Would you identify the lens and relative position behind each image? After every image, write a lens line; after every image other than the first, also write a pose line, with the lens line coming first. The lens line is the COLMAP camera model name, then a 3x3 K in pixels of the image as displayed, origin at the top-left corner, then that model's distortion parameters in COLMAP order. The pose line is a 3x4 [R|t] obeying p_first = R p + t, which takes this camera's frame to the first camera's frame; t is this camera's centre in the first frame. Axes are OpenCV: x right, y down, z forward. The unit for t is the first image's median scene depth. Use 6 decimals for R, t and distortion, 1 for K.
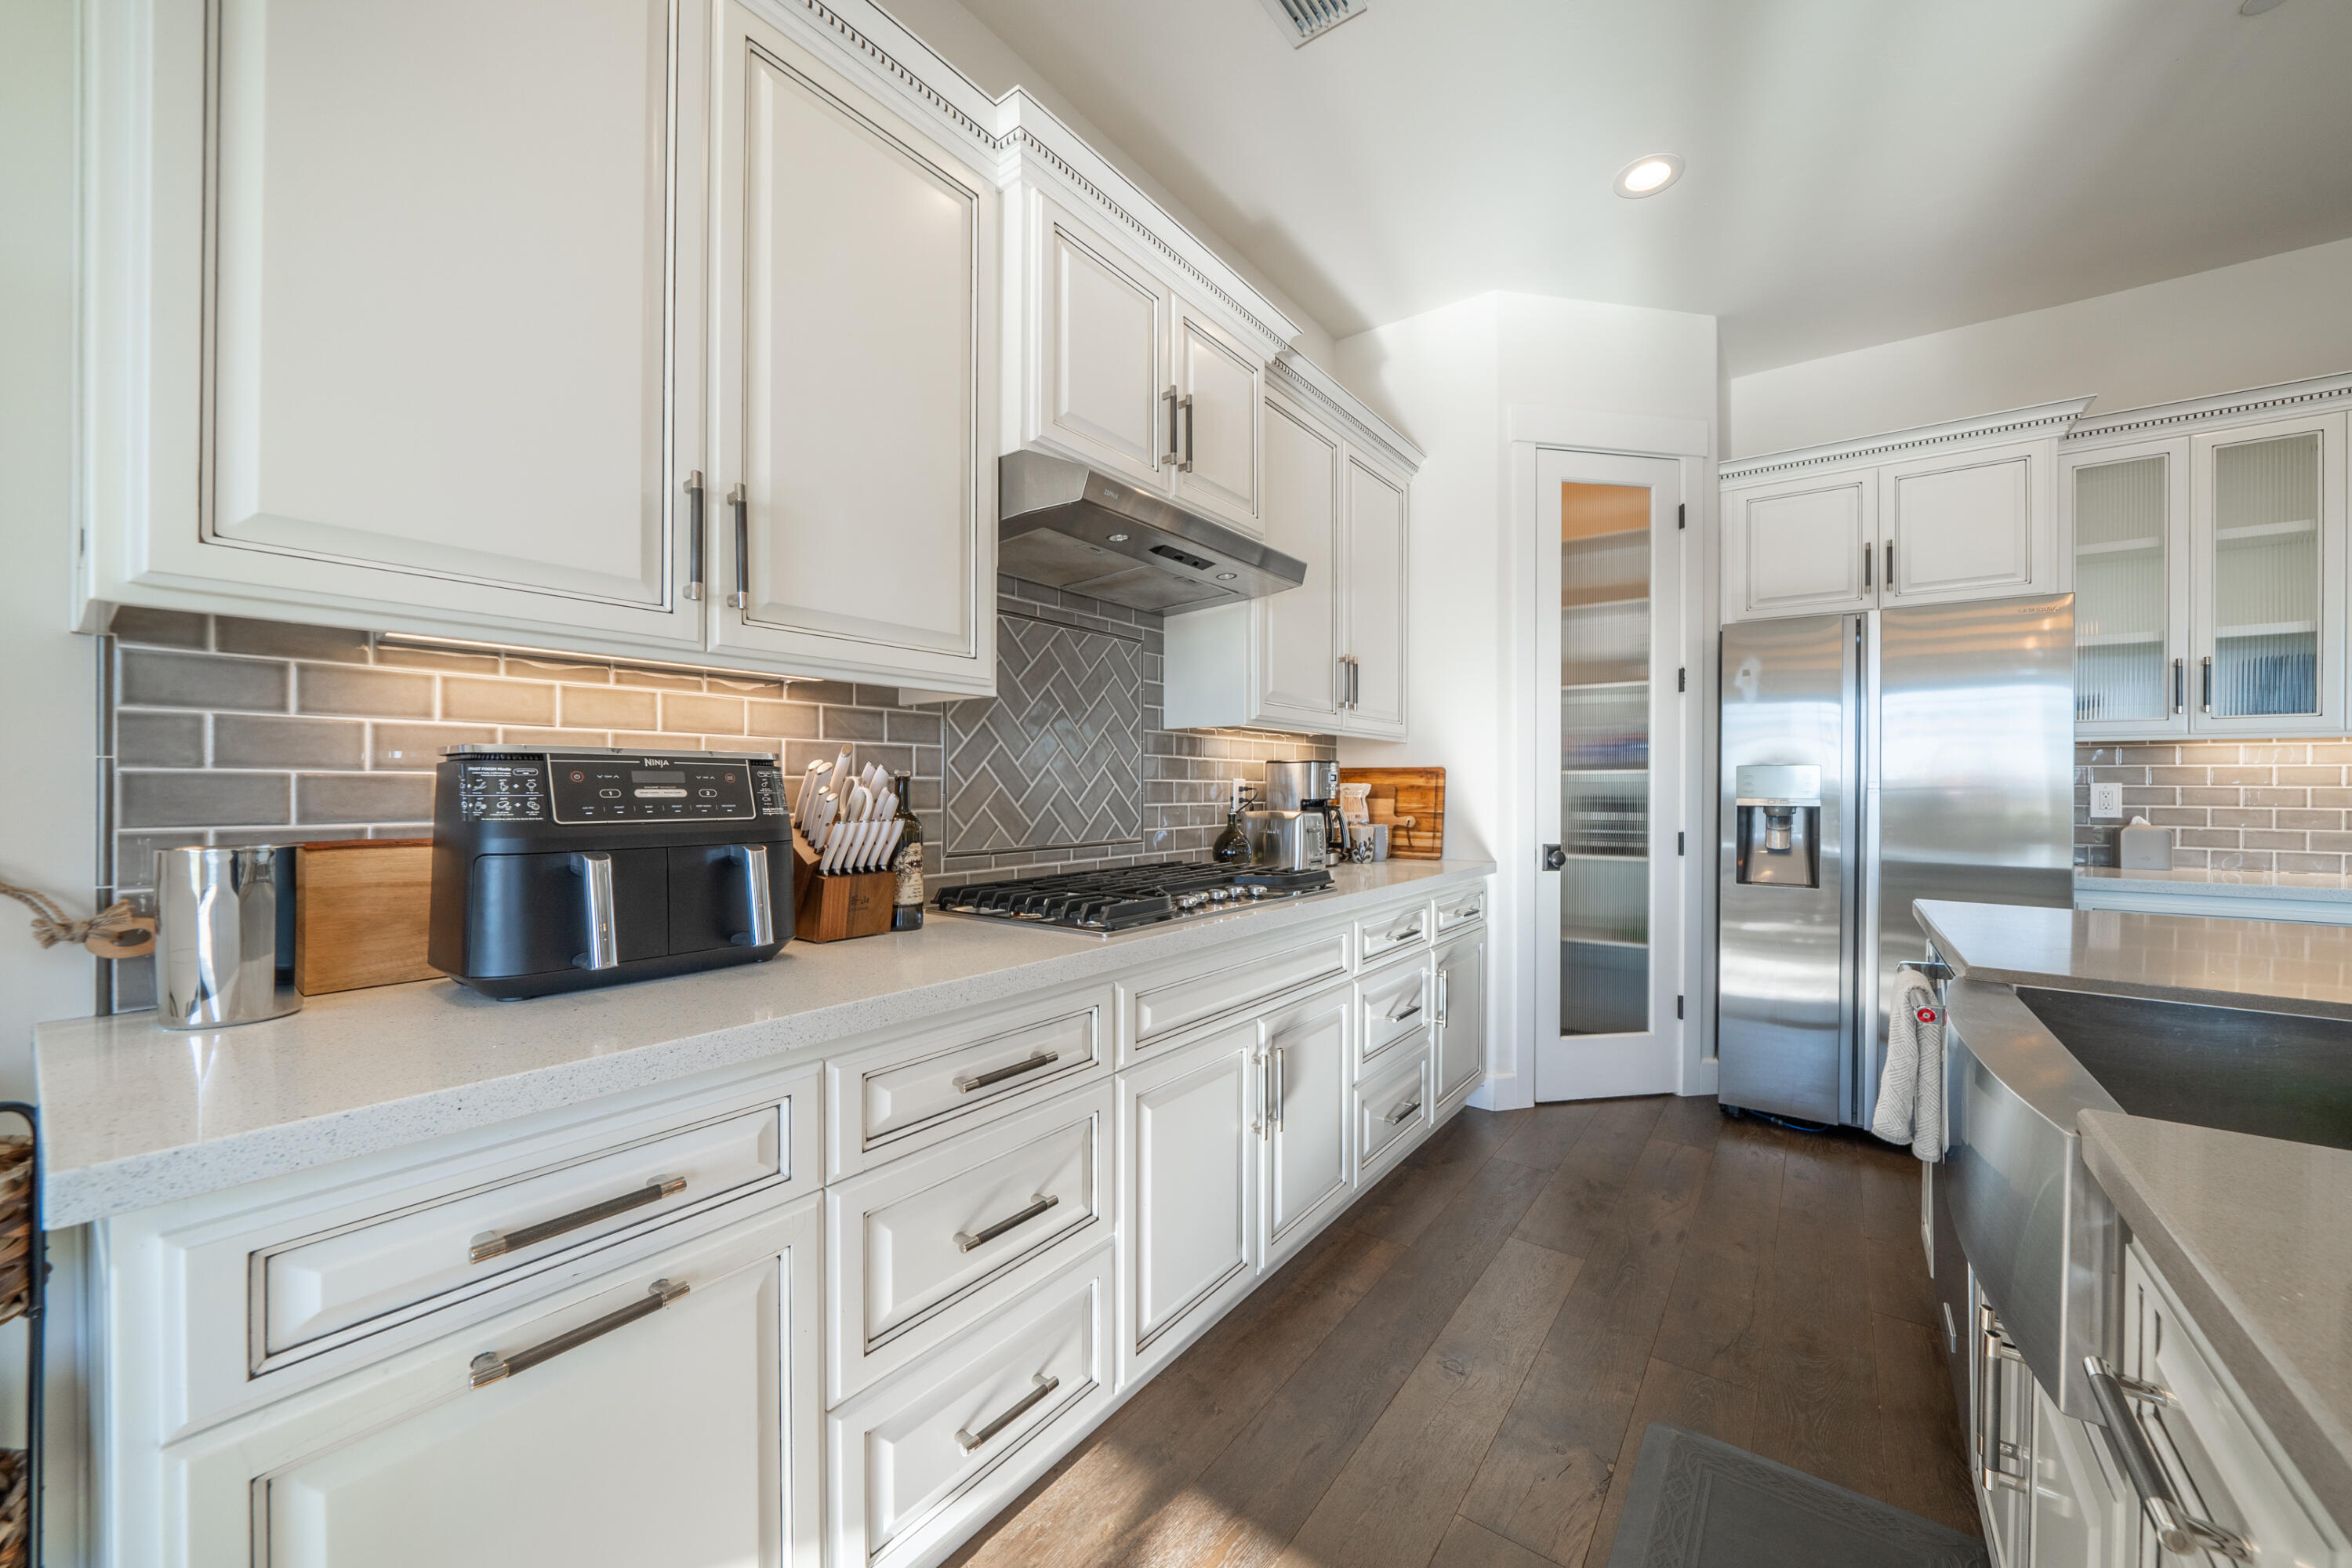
lens RADIAL K [[860.9, 0, 1182.7], [0, 860.9, 789.2], [0, 0, 1]] dist [-0.011117, 0.000161]
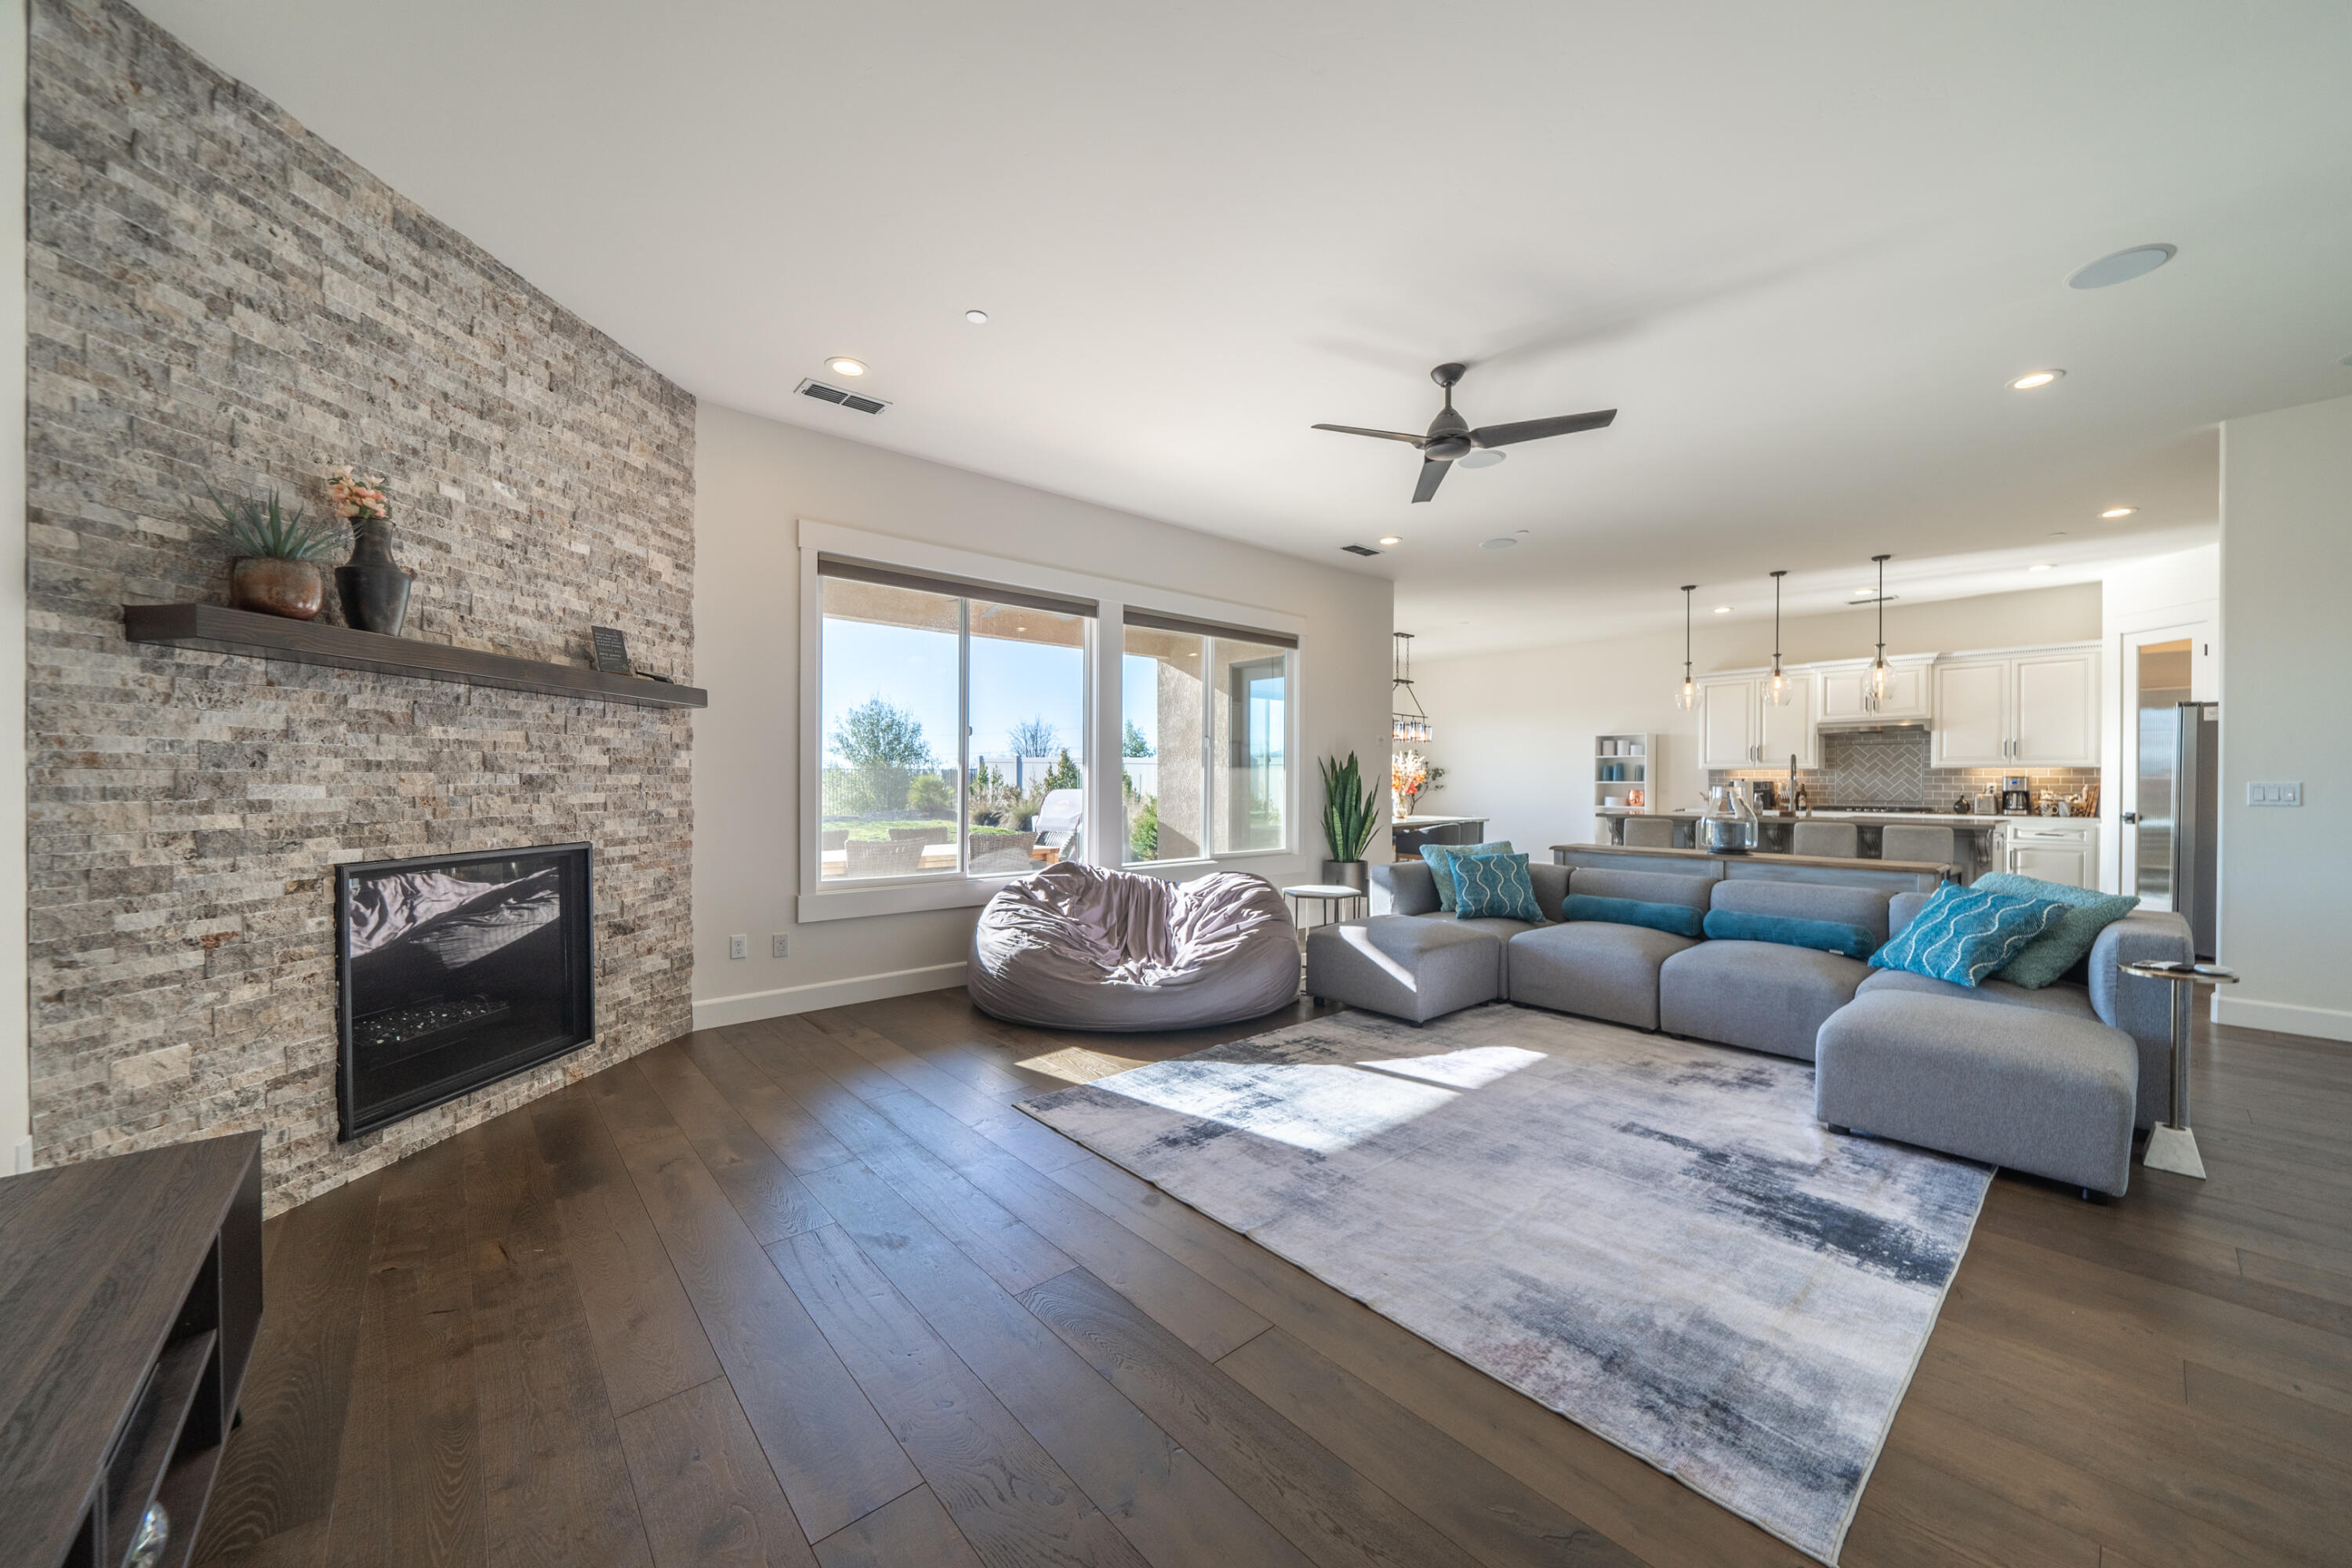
lens RADIAL K [[851.6, 0, 1180.2], [0, 851.6, 785.7], [0, 0, 1]] dist [-0.012501, 0.000213]
pose [[-0.211659, -0.002277, -0.977341, 3.428582], [-0.009061, 0.999959, -0.000367, 0.021484], [0.977302, 0.008778, -0.211671, -1.044230]]
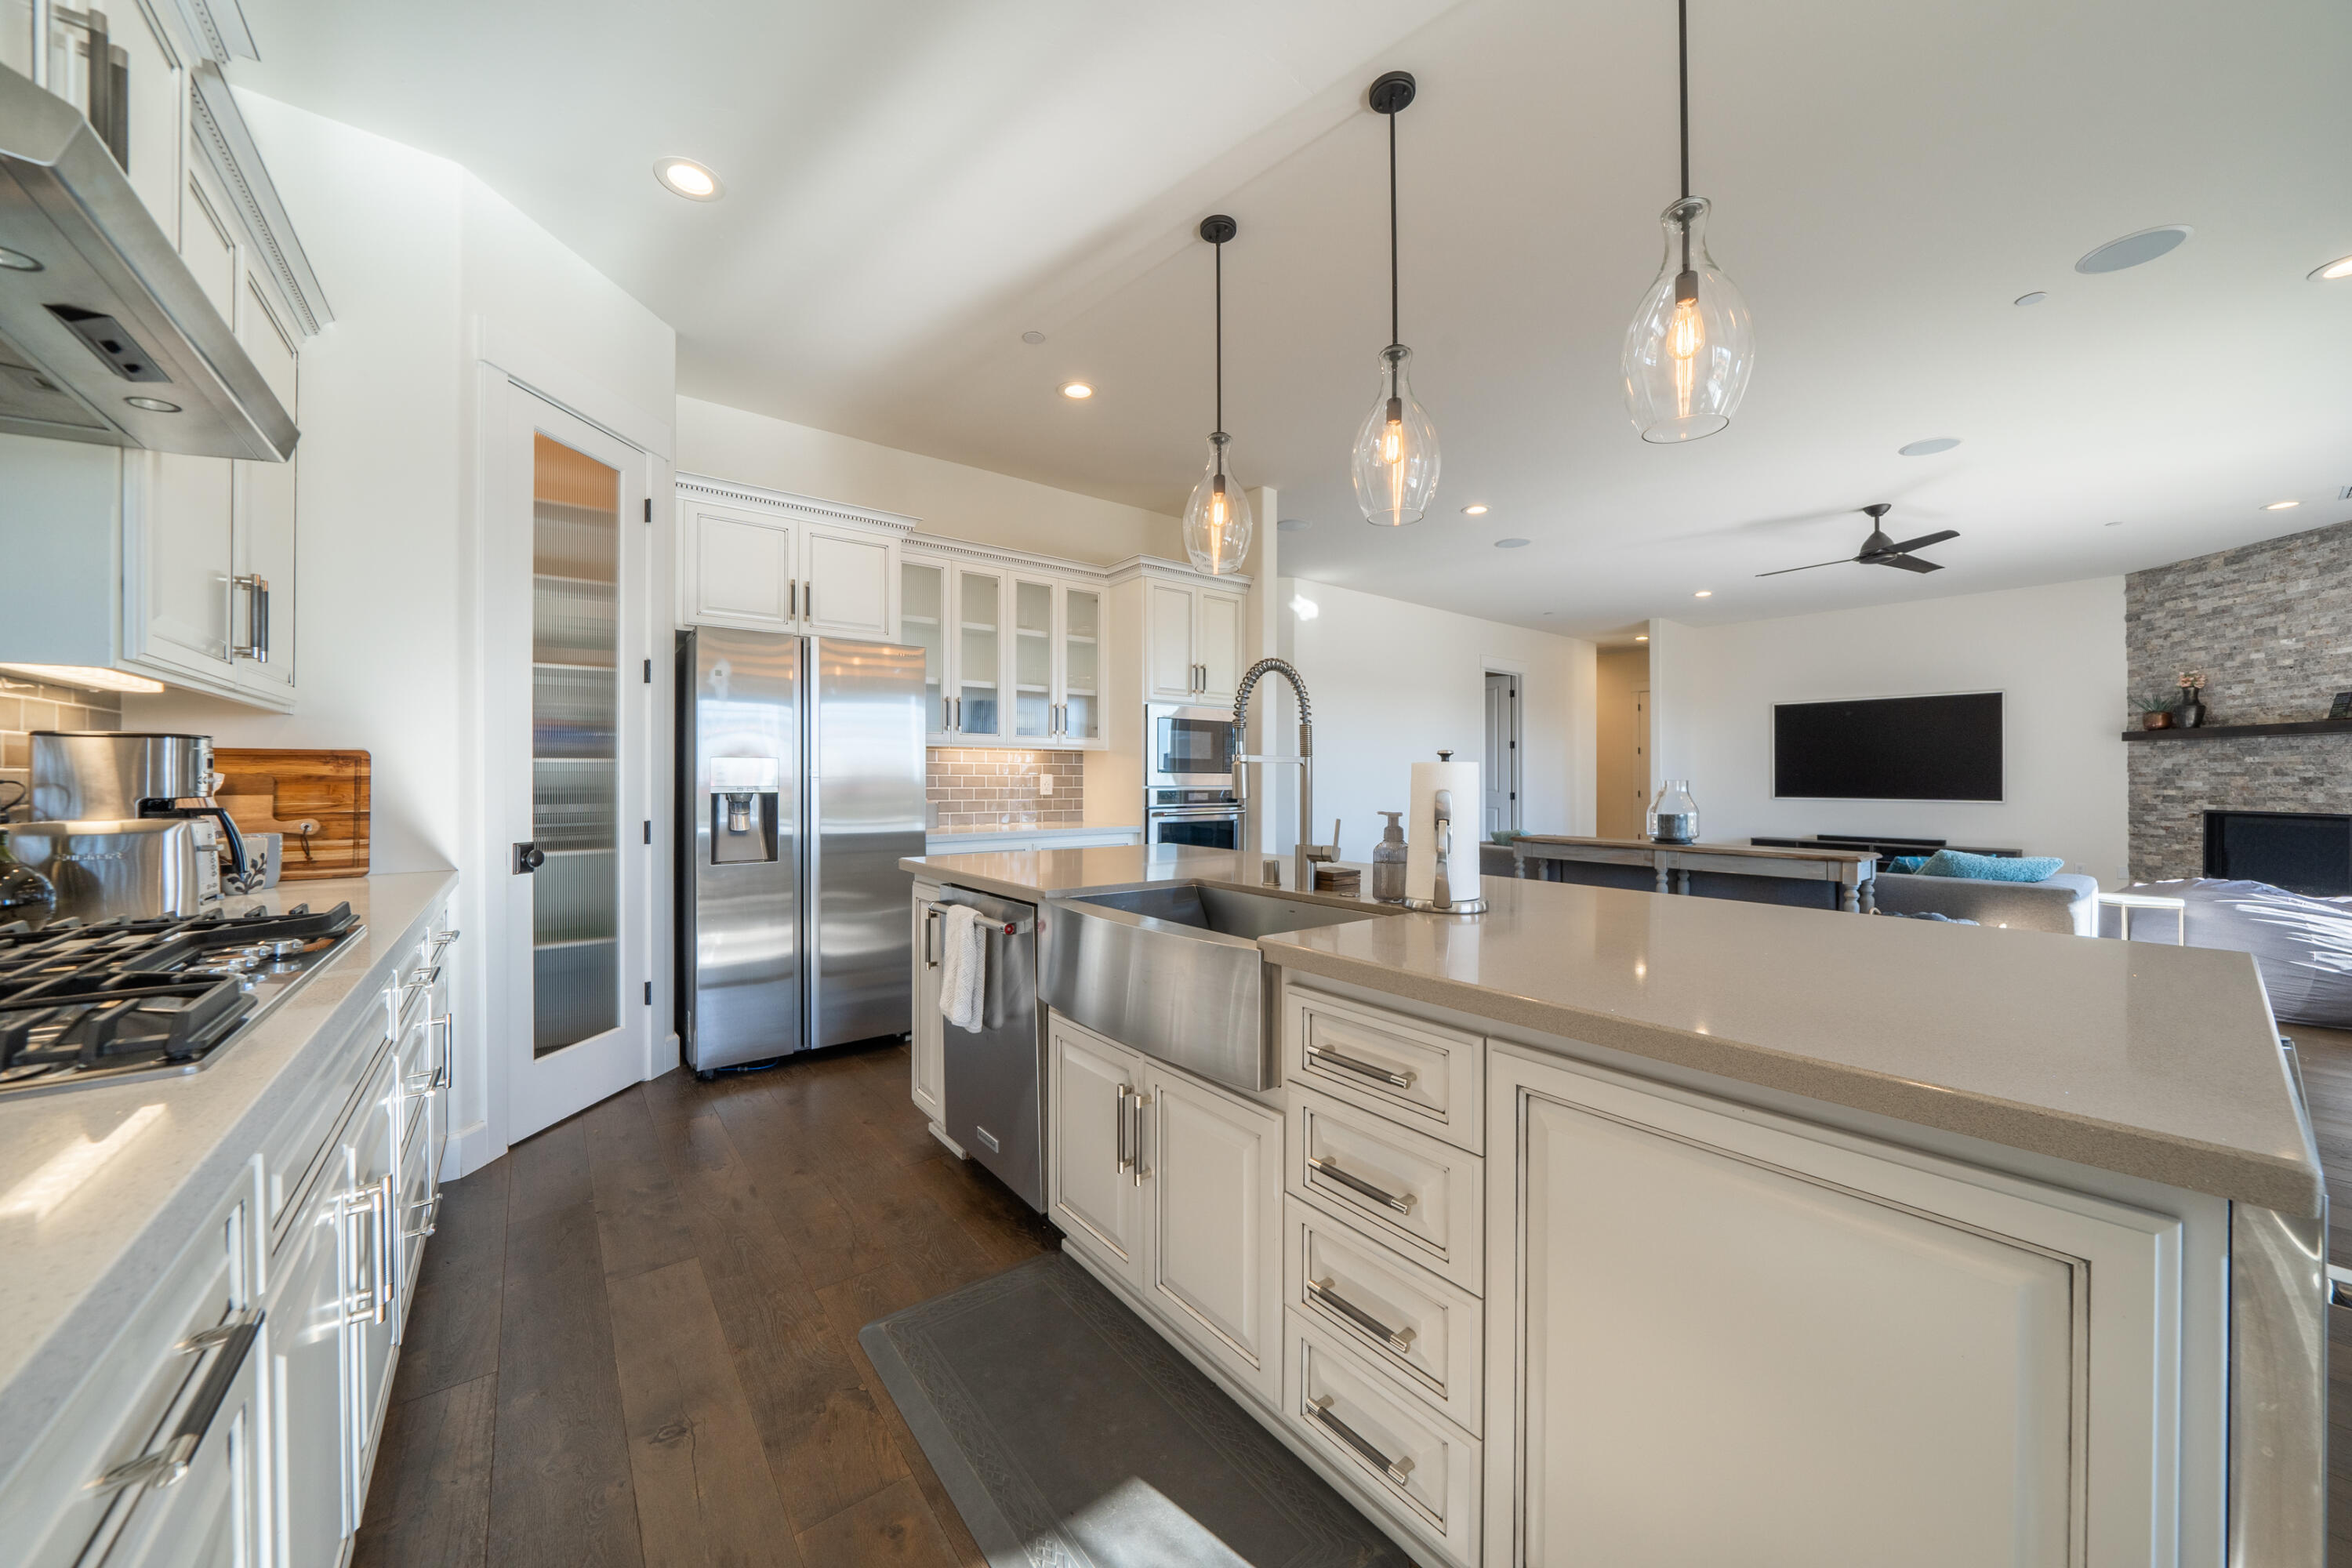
lens RADIAL K [[815.2, 0, 1175.3], [0, 815.2, 776.0], [0, 0, 1]] dist [-0.012446, 0.000403]
pose [[0.265828, -0.002329, 0.964018, -0.206602], [0.004049, 0.999991, 0.001300, -0.002108], [-0.964012, 0.003558, 0.265835, 0.163871]]
